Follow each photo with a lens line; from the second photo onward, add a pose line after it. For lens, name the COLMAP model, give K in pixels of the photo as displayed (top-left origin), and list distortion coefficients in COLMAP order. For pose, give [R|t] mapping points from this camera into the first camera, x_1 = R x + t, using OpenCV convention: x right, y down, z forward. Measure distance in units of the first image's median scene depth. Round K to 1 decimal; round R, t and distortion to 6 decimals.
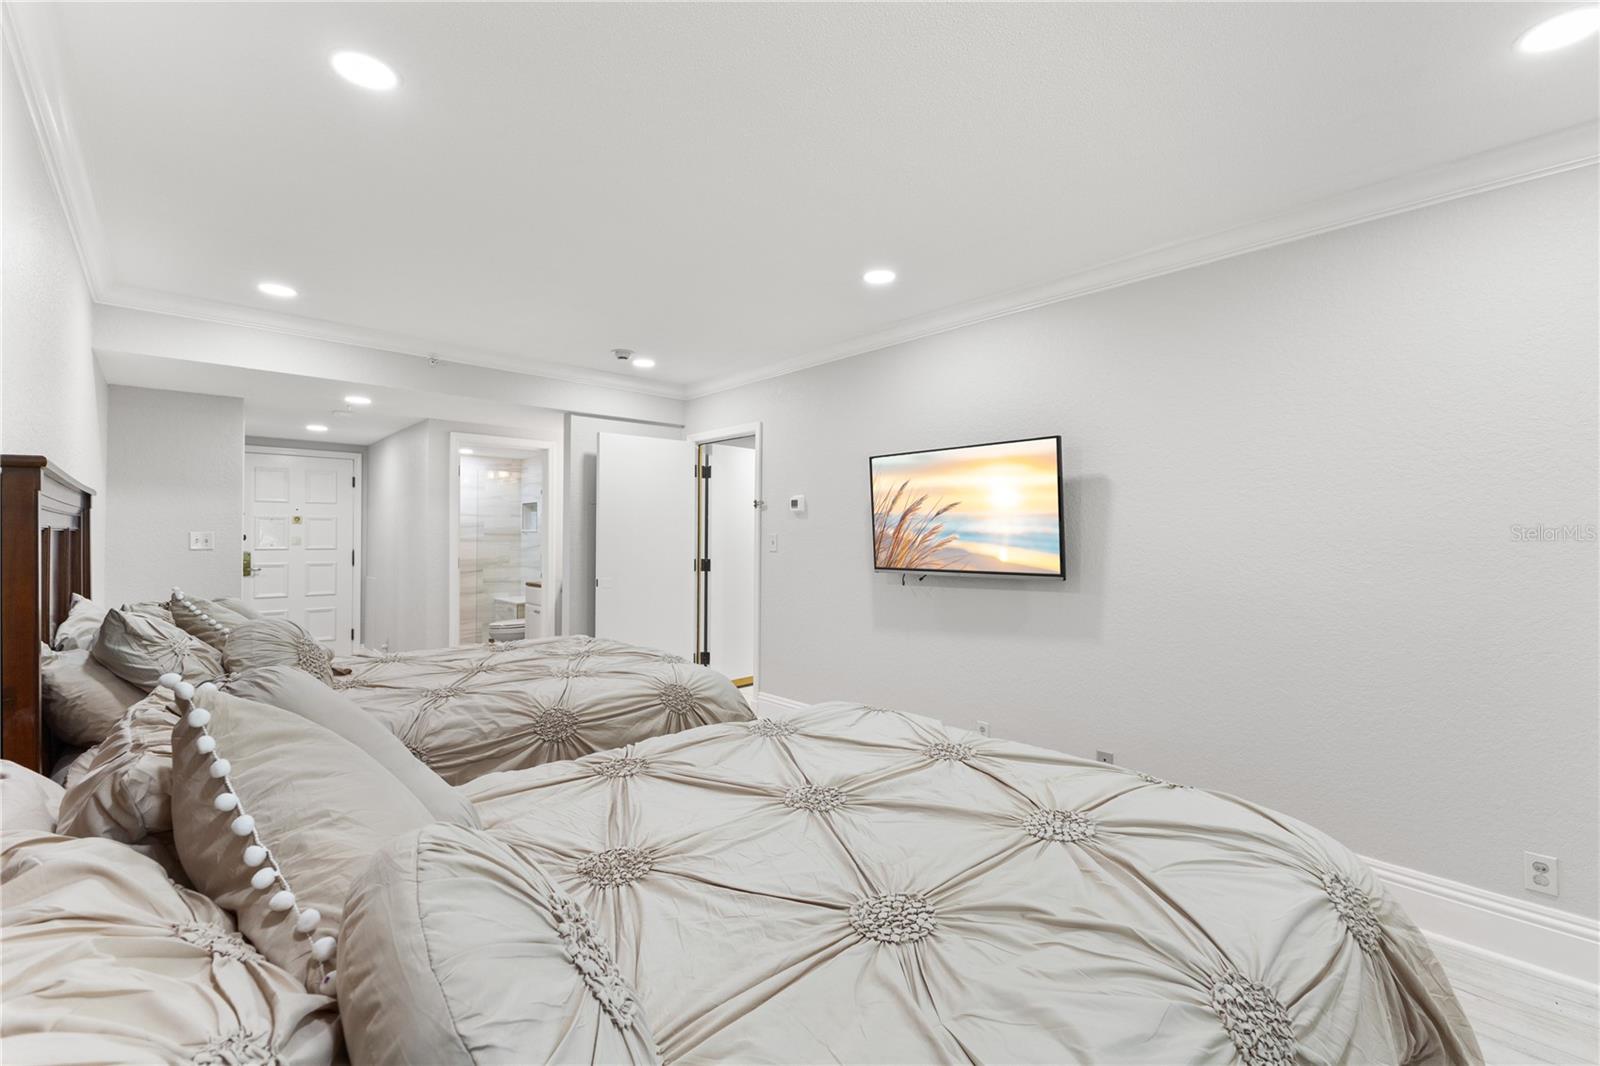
lens RADIAL K [[692.6, 0, 788.1], [0, 692.6, 545.0], [0, 0, 1]] dist [0.013742, -0.004212]
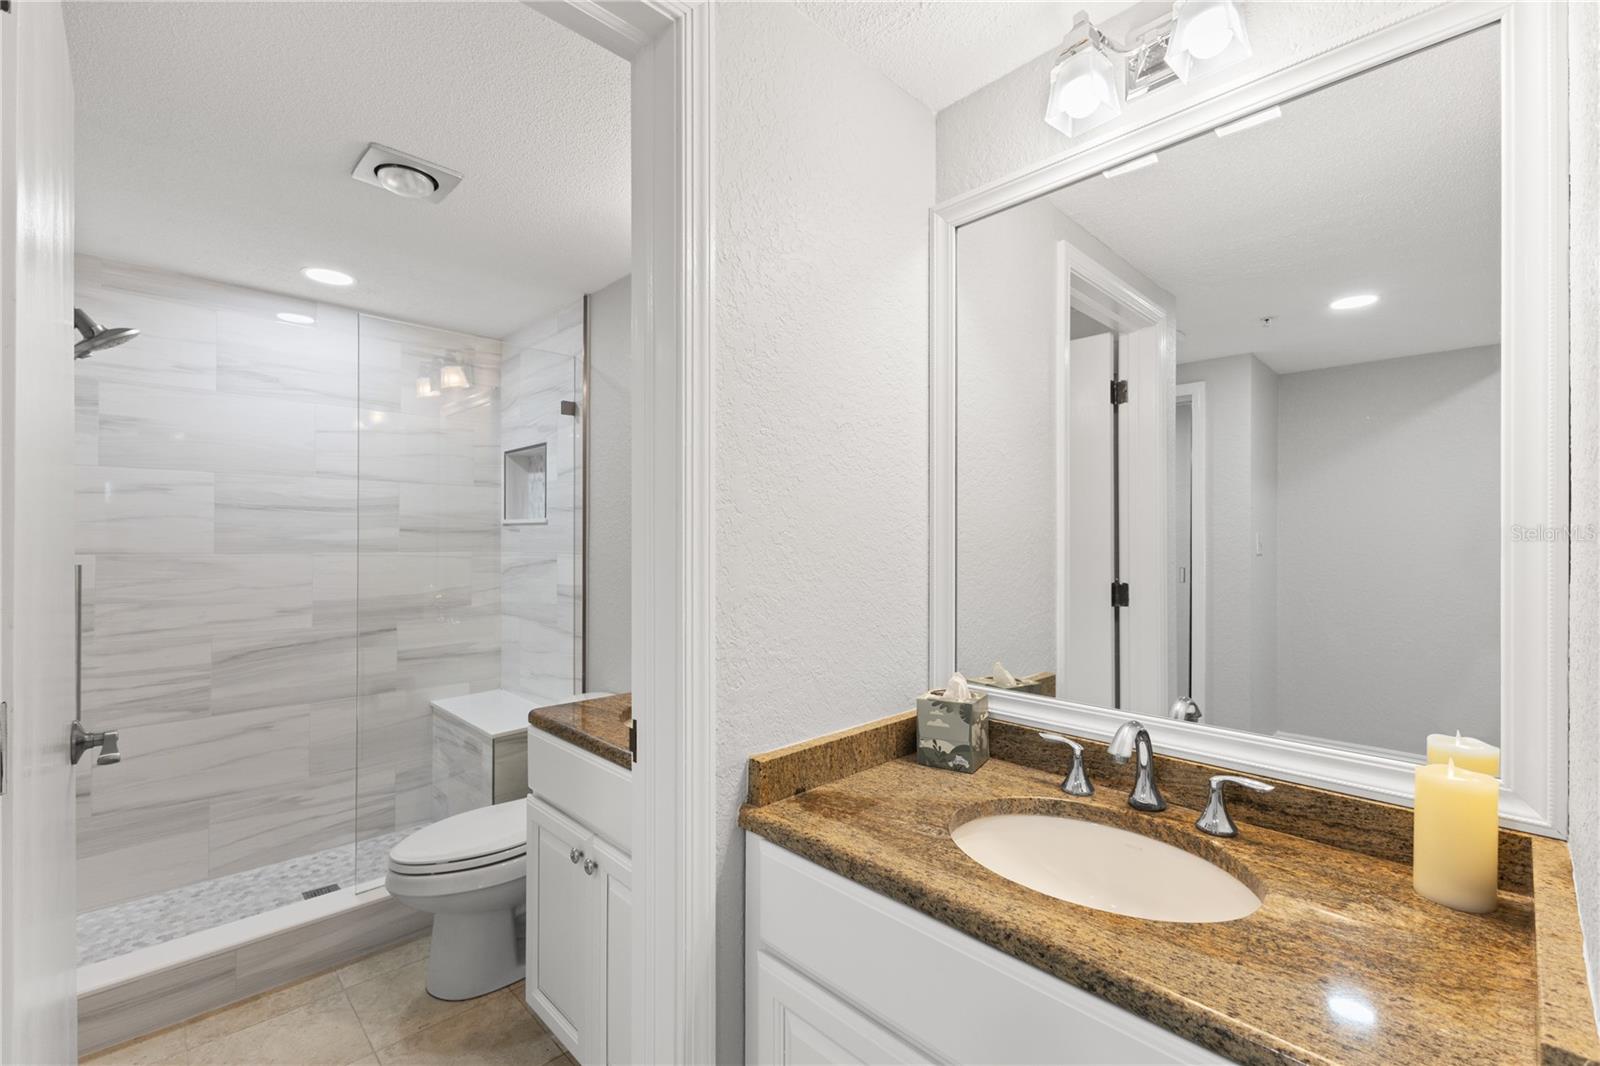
lens RADIAL K [[692.6, 0, 797.0], [0, 692.6, 542.8], [0, 0, 1]] dist [0.013742, -0.004212]
pose [[0.998751, -0.003566, 0.049835, -0.256691], [0.003451, 0.999991, 0.002403, -0.009442], [-0.049844, -0.002228, 0.998755, 0.648451]]
